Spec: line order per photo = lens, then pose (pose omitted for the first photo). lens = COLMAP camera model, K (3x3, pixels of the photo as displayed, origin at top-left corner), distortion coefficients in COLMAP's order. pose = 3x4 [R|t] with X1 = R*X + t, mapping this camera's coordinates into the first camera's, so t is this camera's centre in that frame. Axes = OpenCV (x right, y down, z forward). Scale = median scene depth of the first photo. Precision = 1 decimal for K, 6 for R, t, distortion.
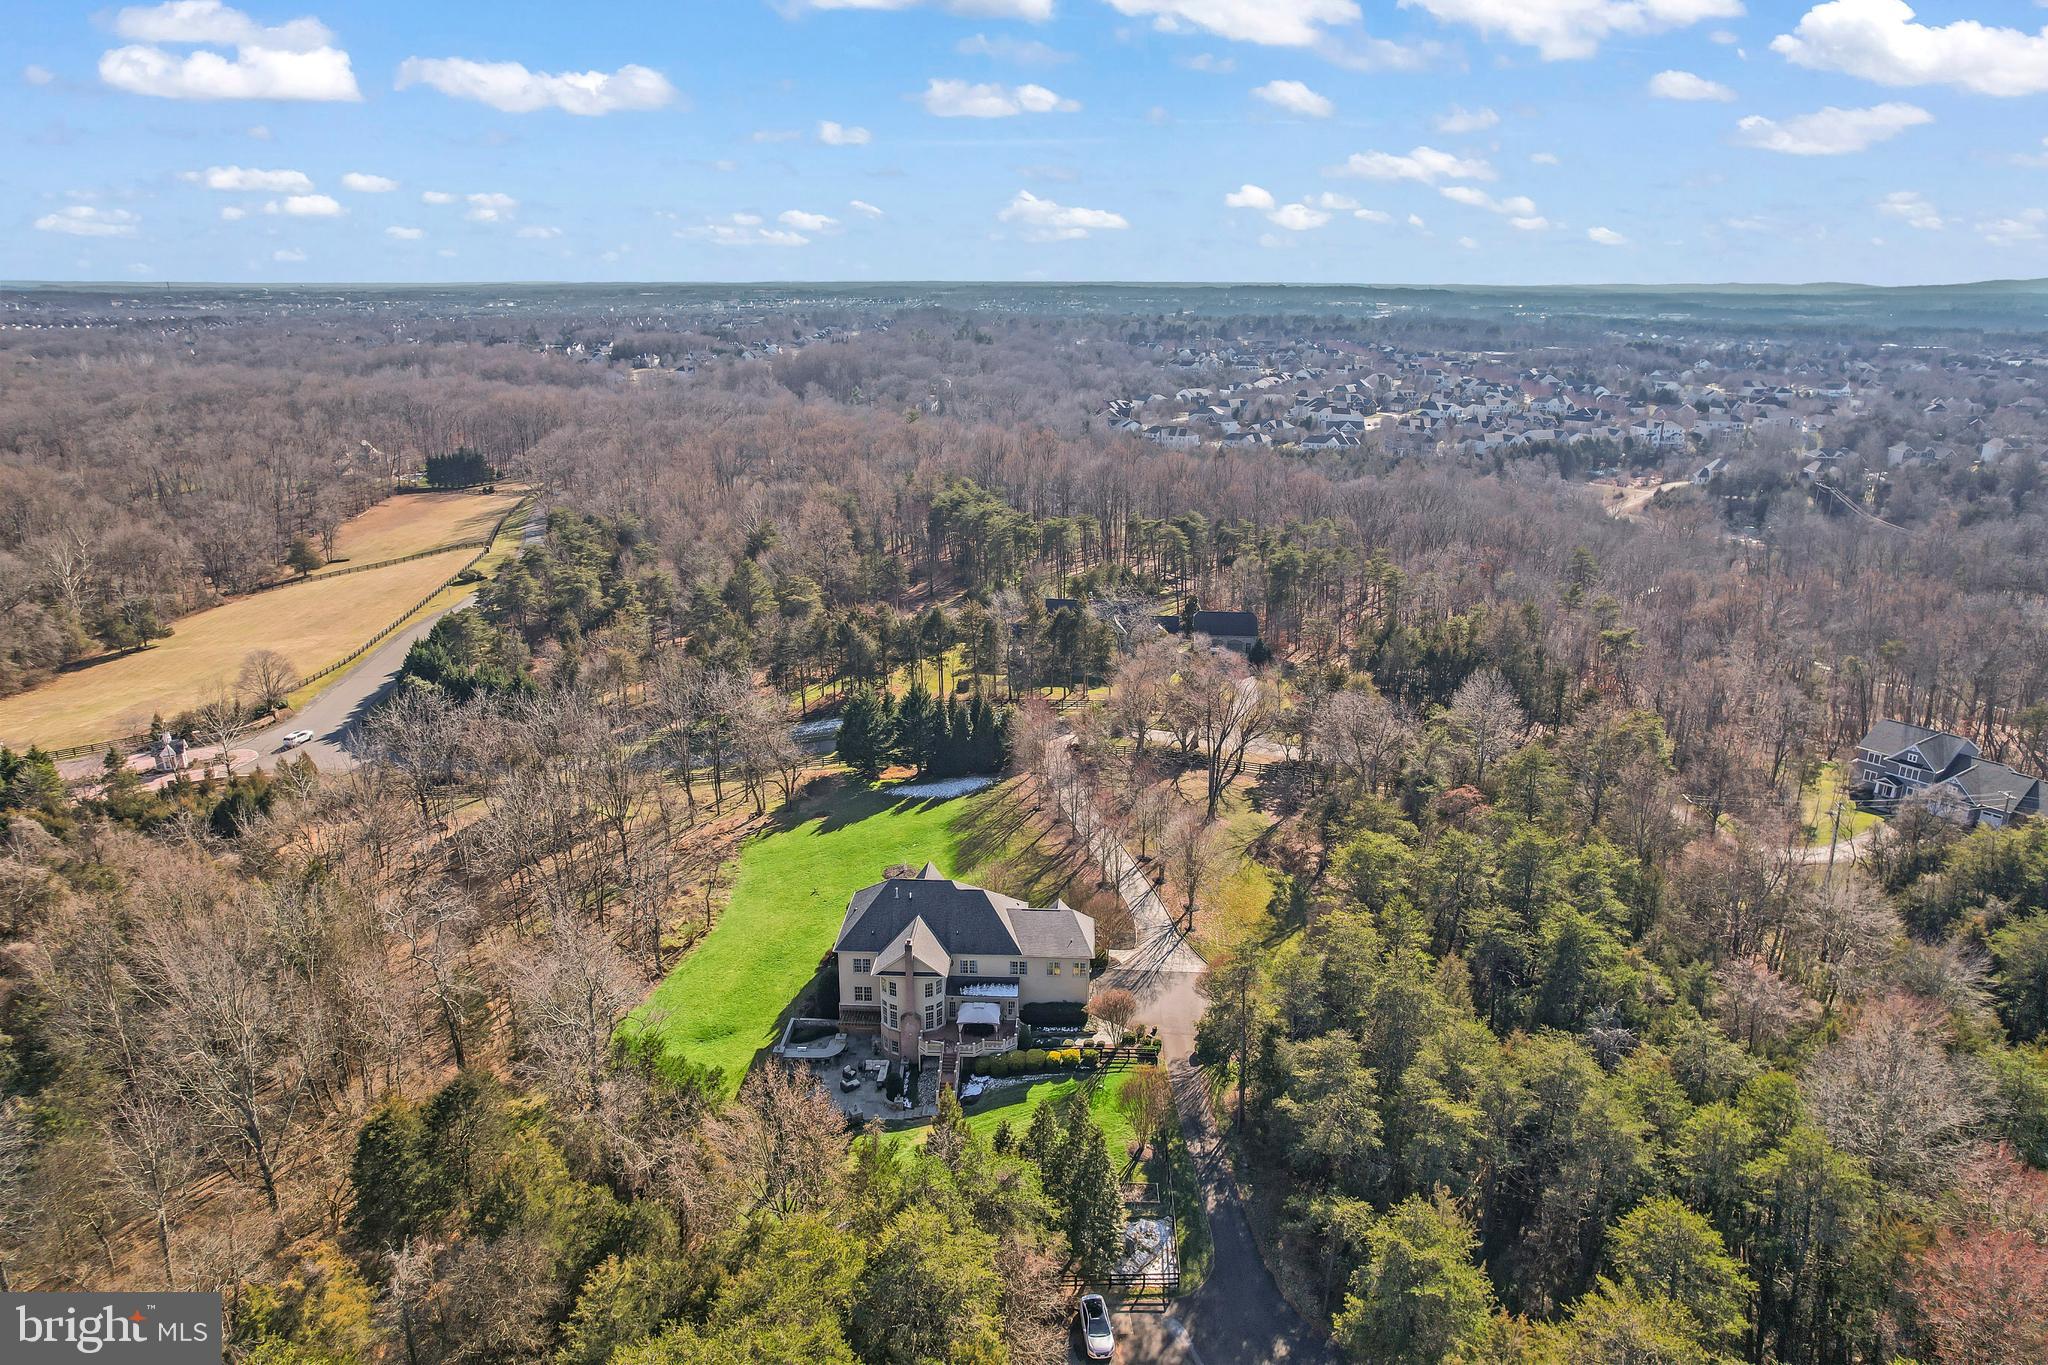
lens RADIAL K [[1310.0, 0, 1024.0], [0, 1310.0, 682.5], [0, 0, 1]] dist [-0.079694, 0.072868]
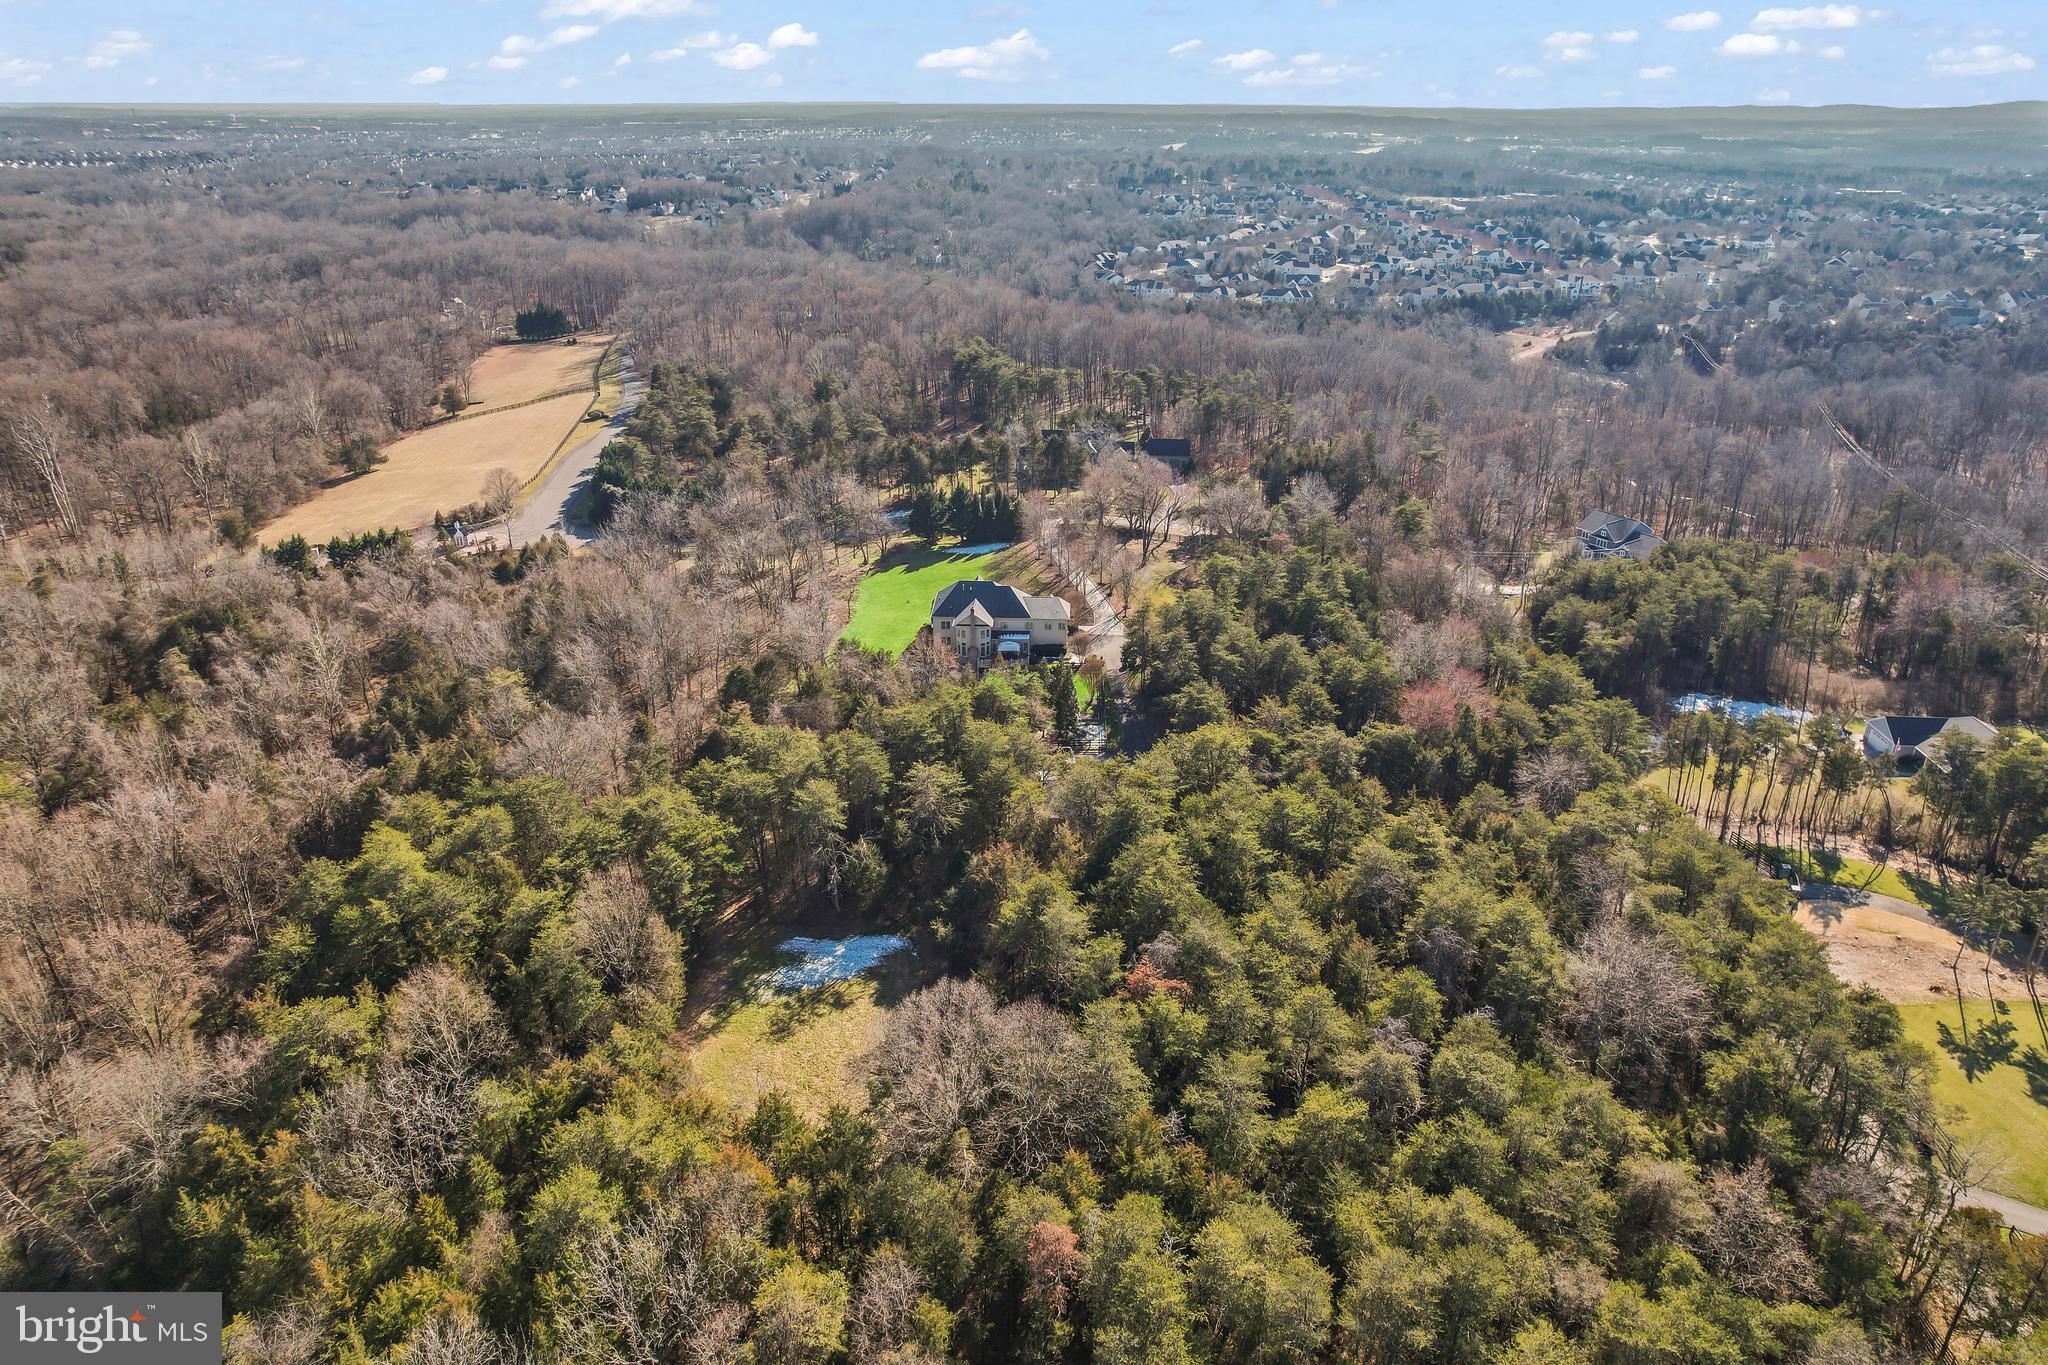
lens RADIAL K [[1310.0, 0, 1024.0], [0, 1310.0, 682.5], [0, 0, 1]] dist [-0.079694, 0.072868]
pose [[0.999980, -0.002850, 0.005670, -0.015423], [0.002134, 0.992470, 0.122471, 0.046950], [-0.005977, -0.122457, 0.992456, -0.594655]]
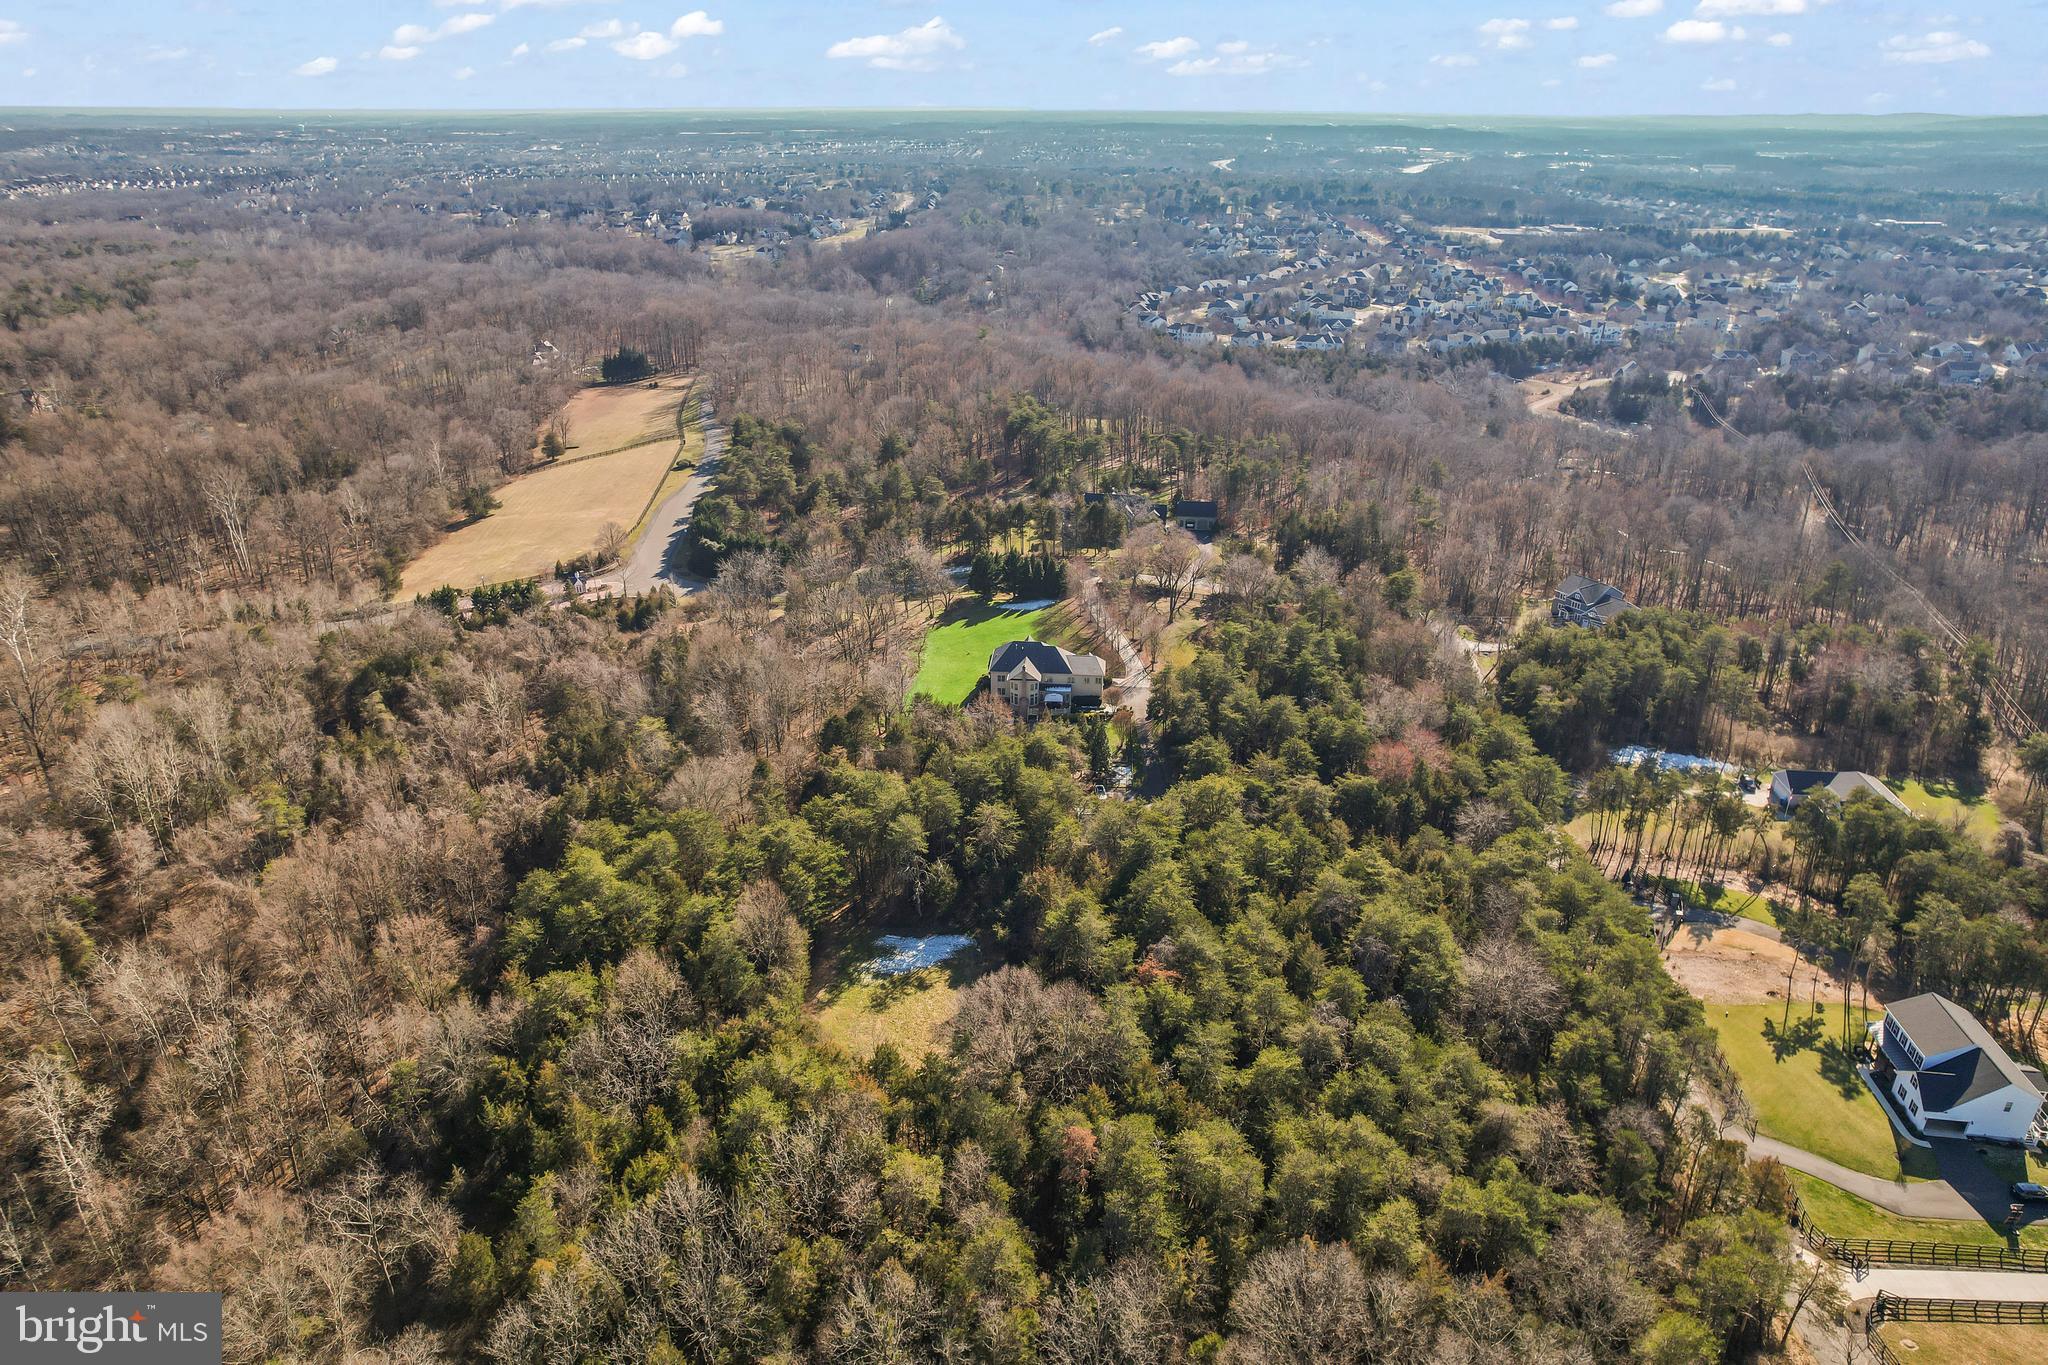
lens RADIAL K [[1313.3, 0, 1024.0], [0, 1313.3, 682.5], [0, 0, 1]] dist [-0.075275, 0.065758]
pose [[0.999580, 0.012208, -0.026271, -0.017479], [-0.009017, 0.992936, 0.118311, -0.029495], [0.027530, -0.118024, 0.992629, -0.843274]]
